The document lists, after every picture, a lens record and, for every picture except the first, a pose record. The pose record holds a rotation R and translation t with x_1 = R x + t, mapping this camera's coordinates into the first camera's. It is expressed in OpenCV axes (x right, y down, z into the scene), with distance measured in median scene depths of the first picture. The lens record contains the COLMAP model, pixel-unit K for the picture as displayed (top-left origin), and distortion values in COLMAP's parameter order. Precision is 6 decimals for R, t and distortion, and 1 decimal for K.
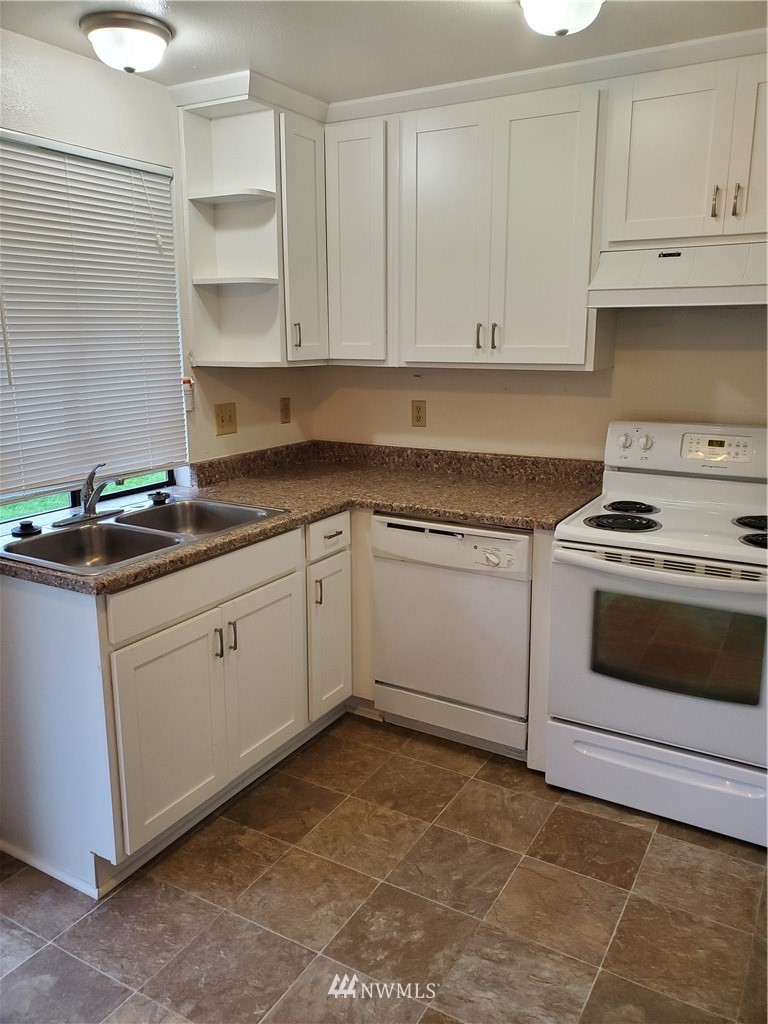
lens RADIAL K [[808.3, 0, 385.8], [0, 808.3, 507.8], [0, 0, 1]] dist [0.055386, -0.043252]
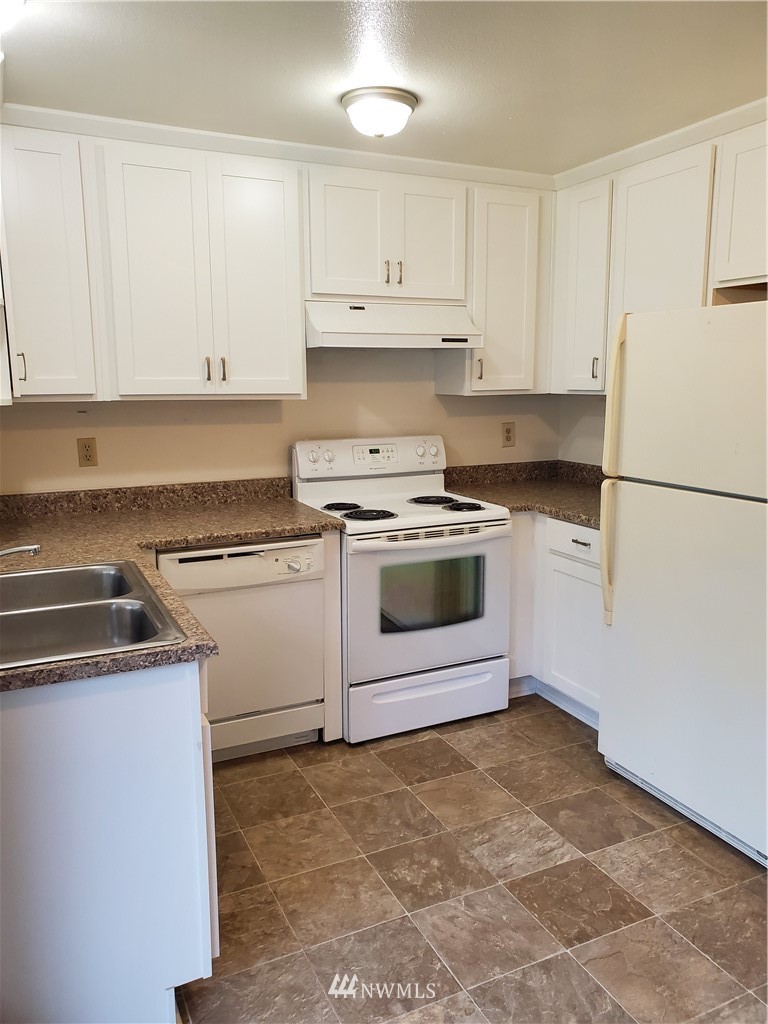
lens RADIAL K [[808.3, 0, 409.2], [0, 808.3, 524.6], [0, 0, 1]] dist [0.055386, -0.043252]
pose [[0.535268, -0.152722, 0.830761, -0.691102], [0.179980, 0.981555, 0.064480, -0.036603], [-0.825285, 0.115006, 0.552882, 0.239993]]
